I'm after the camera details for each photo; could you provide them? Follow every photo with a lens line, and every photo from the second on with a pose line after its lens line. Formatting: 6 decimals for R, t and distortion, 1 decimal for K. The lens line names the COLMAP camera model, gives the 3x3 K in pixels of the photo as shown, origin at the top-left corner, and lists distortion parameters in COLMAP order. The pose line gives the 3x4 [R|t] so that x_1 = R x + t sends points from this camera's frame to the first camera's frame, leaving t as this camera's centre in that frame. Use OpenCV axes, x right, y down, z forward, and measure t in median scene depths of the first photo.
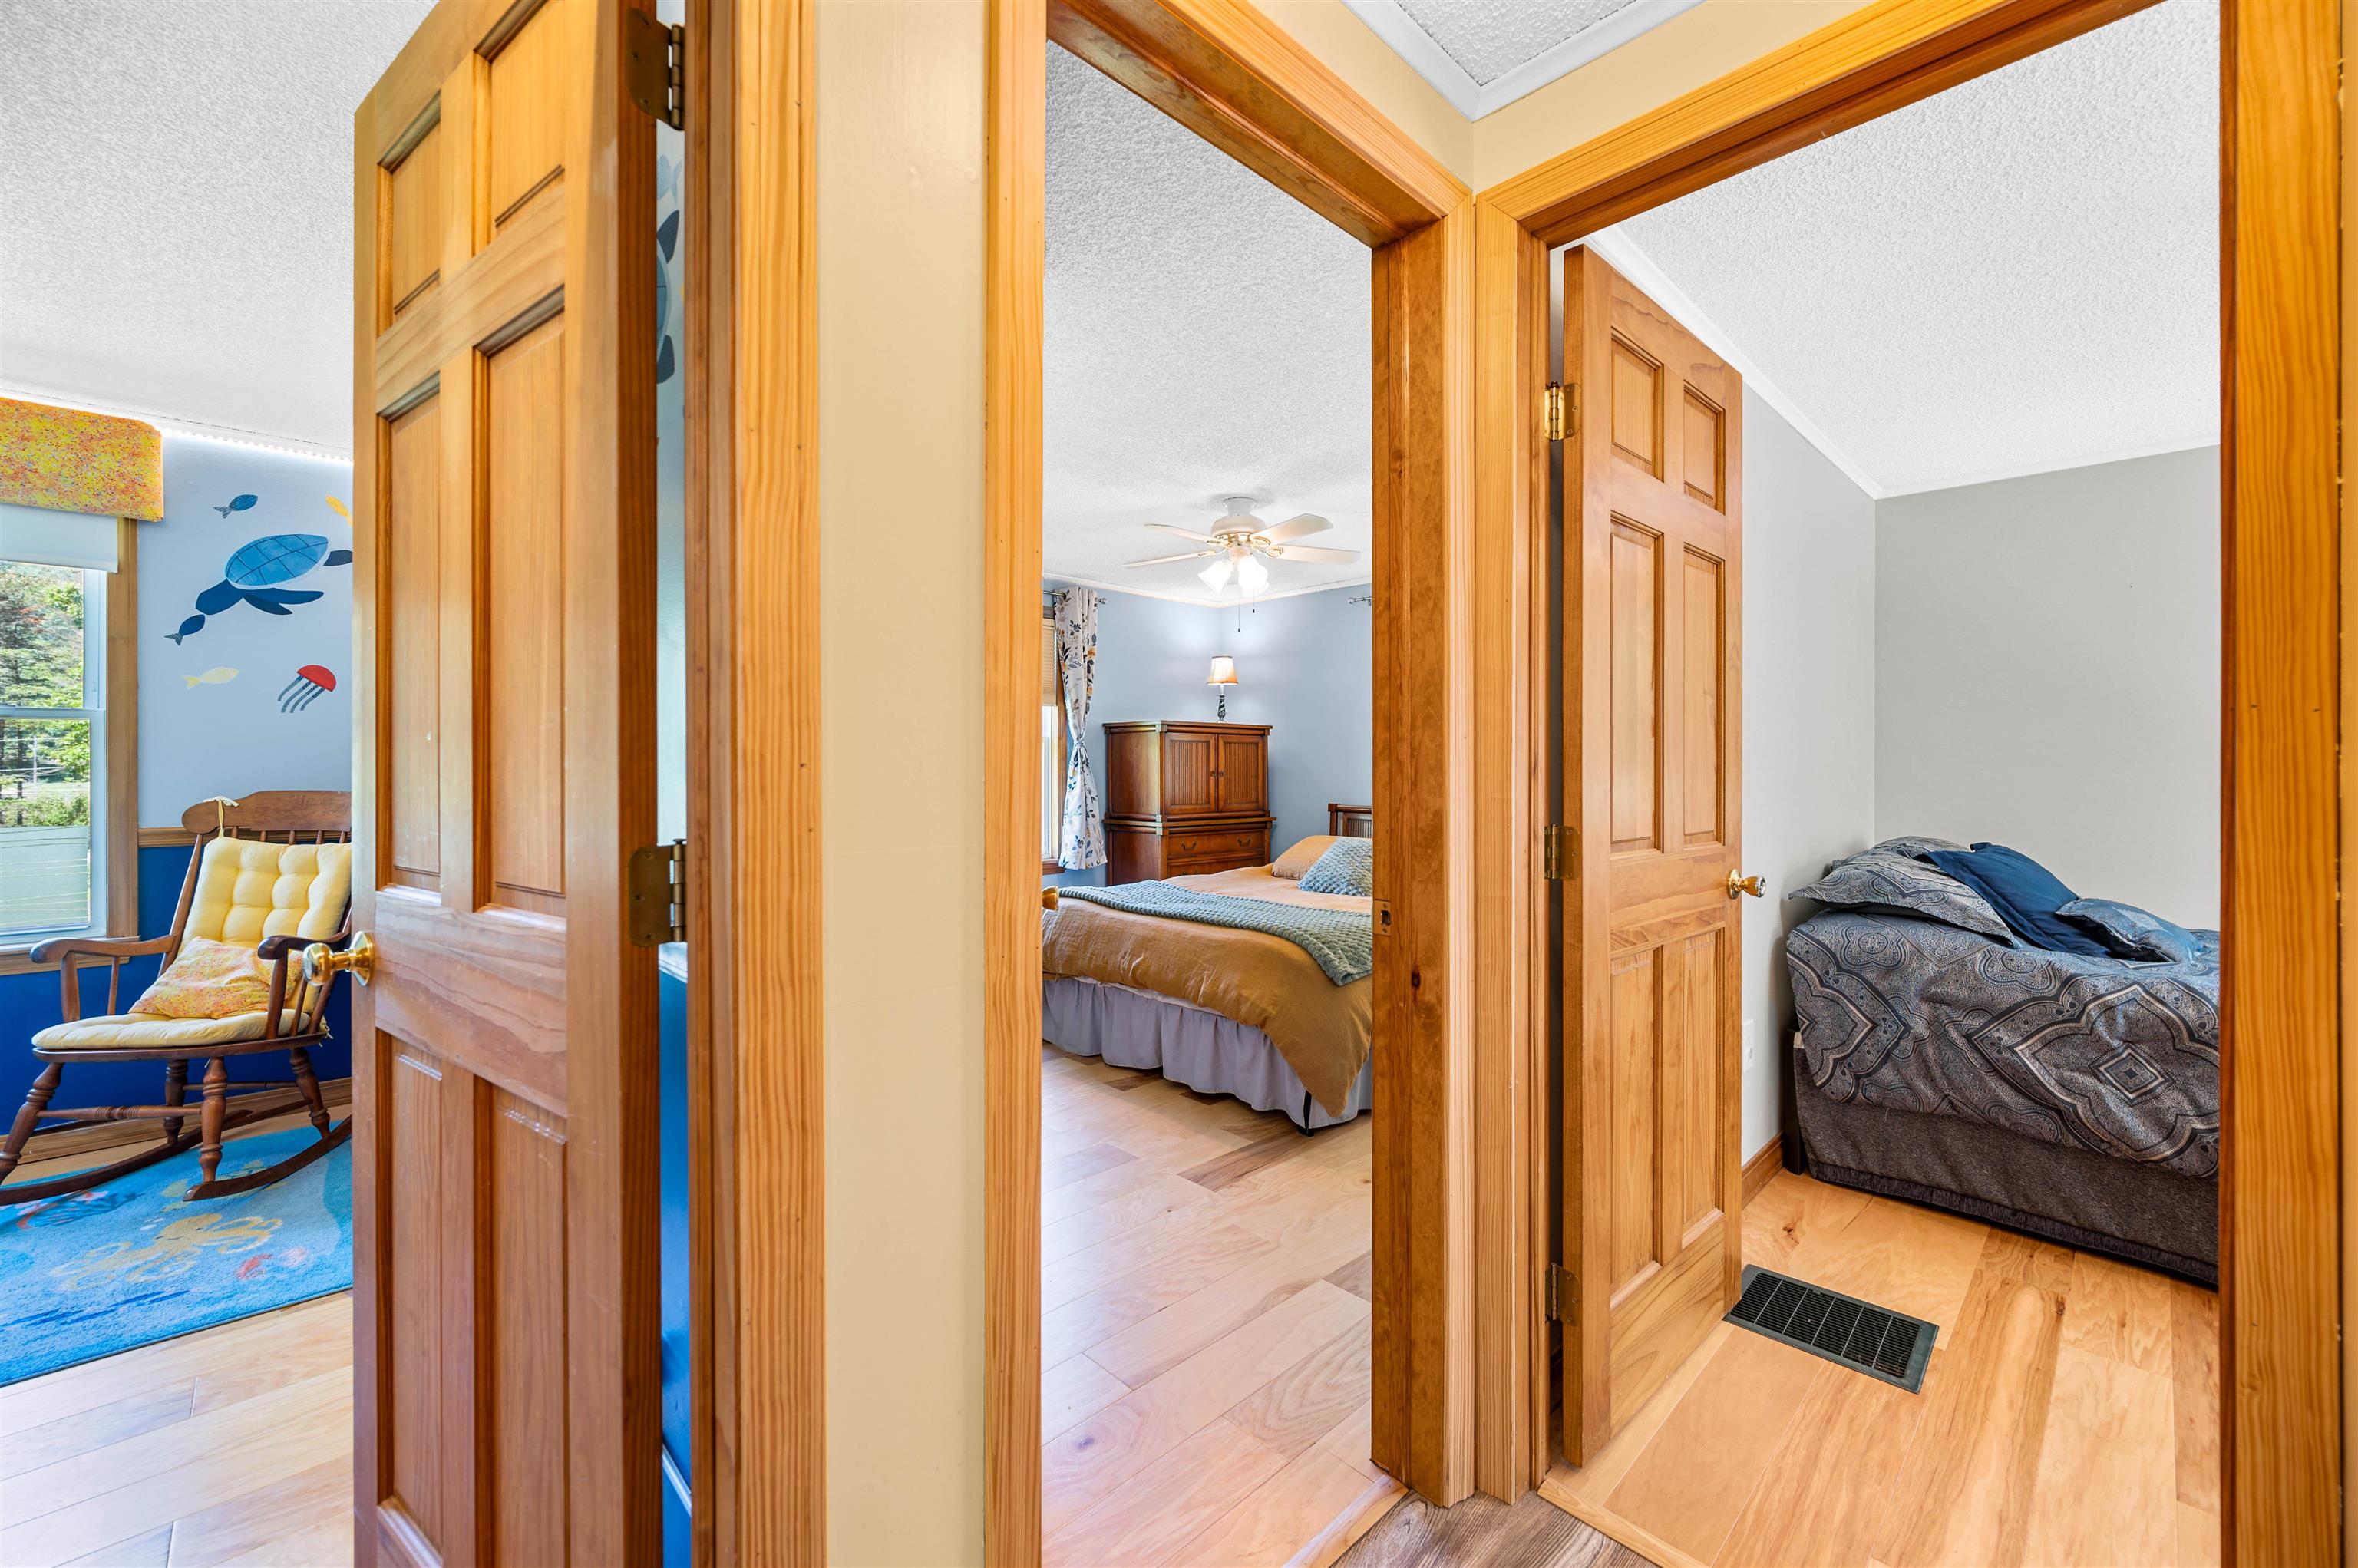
lens RADIAL K [[934.0, 0, 1176.3], [0, 934.0, 765.0], [0, 0, 1]] dist [-0.004924, 0.001108]
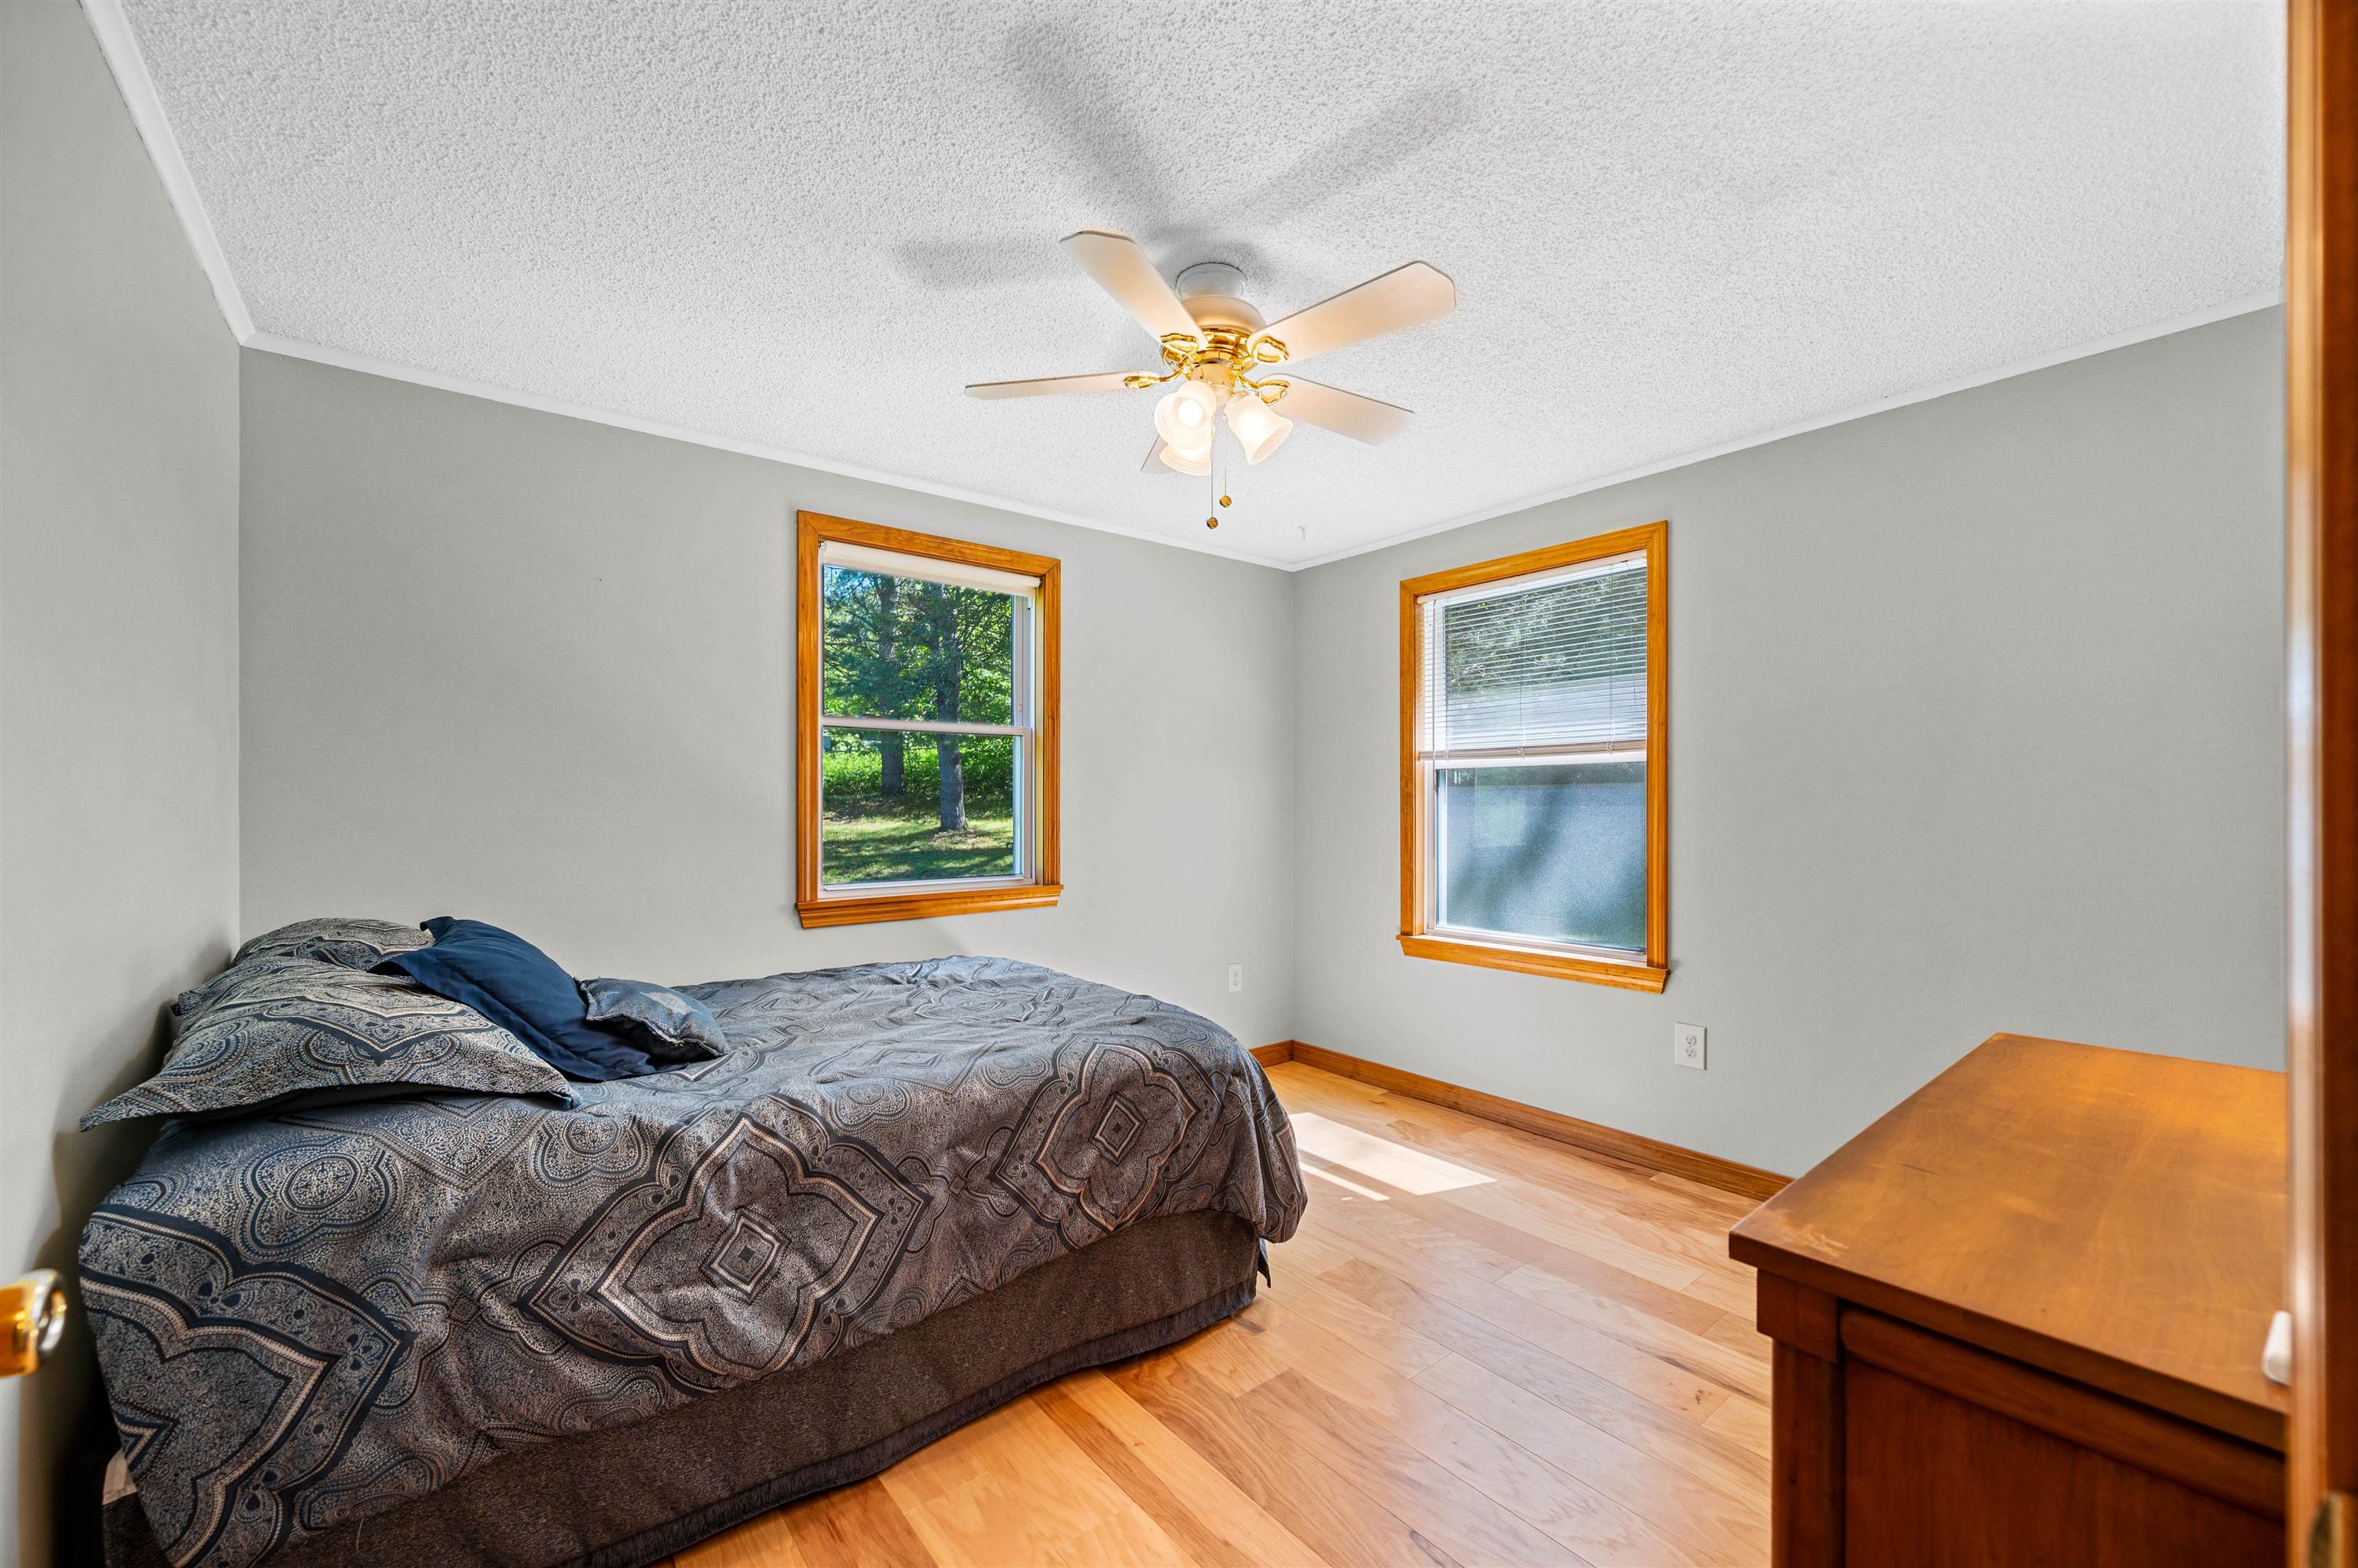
lens RADIAL K [[934.0, 0, 1176.3], [0, 934.0, 795.6], [0, 0, 1]] dist [-0.004924, 0.001108]
pose [[0.079741, -0.000426, 0.996816, 0.305132], [0.003588, 0.999994, 0.000140, -0.000336], [-0.996809, 0.003565, 0.079742, 0.513849]]
